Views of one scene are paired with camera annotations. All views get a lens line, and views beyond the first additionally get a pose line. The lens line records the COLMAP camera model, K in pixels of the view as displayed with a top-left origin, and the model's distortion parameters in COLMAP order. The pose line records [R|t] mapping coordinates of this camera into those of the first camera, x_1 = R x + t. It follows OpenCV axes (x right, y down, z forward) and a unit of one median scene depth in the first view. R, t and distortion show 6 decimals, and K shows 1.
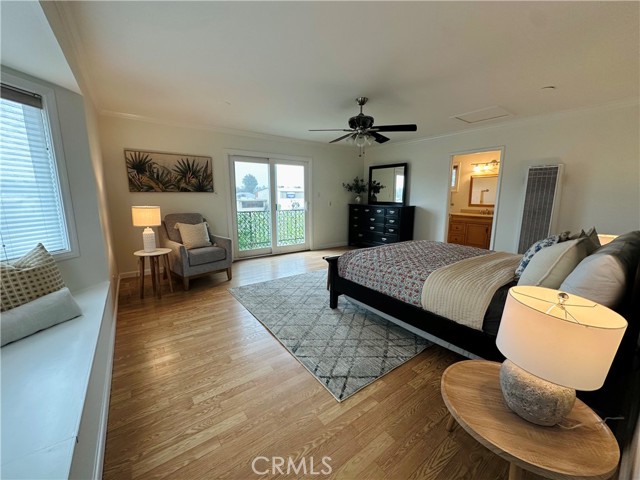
lens RADIAL K [[255.3, 0, 319.6], [0, 255.3, 238.4], [0, 0, 1]] dist [-0.001818, 0.000097]
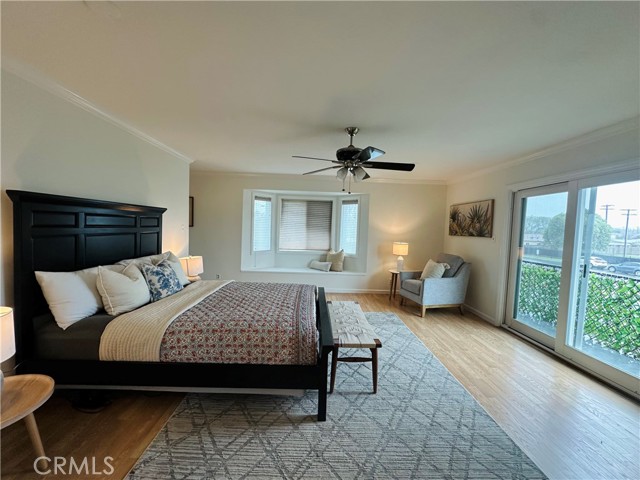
lens RADIAL K [[255.3, 0, 319.4], [0, 255.3, 241.4], [0, 0, 1]] dist [-0.001818, 0.000097]
pose [[-0.575571, 0.015406, -0.817607, 0.698060], [-0.181466, 0.972488, 0.146071, -0.204133], [0.797363, 0.232442, -0.556940, 1.103510]]
